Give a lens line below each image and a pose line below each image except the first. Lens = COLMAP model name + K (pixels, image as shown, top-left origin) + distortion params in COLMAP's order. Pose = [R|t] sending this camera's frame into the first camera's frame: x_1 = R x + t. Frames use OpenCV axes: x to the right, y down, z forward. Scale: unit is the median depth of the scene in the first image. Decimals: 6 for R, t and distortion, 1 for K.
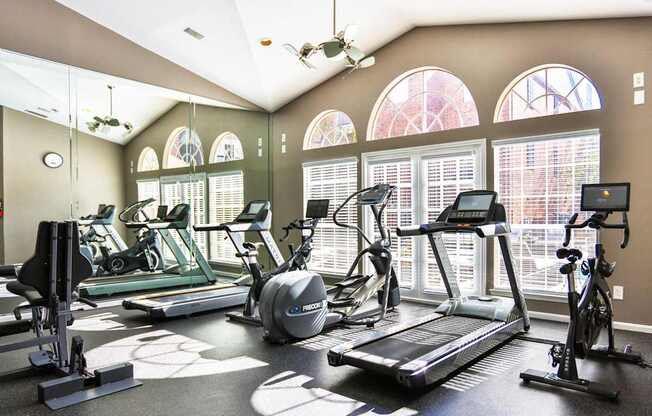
lens RADIAL K [[429.4, 0, 325.9], [0, 429.4, 216.7], [0, 0, 1]] dist [-0.023900, 0.000238]
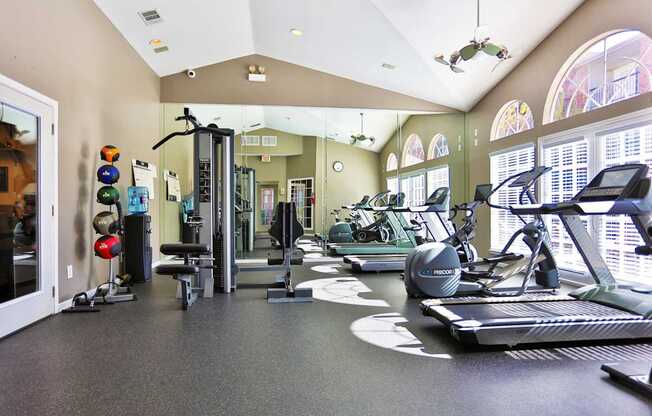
lens RADIAL K [[373.5, 0, 326.0], [0, 373.5, 208.0], [0, 0, 1]] dist [0.003399, 0.000963]
pose [[0.711276, 0.000736, -0.702913, 0.380962], [-0.006290, 0.999966, -0.005317, 0.029717], [0.702885, 0.008203, 0.711256, 0.015216]]
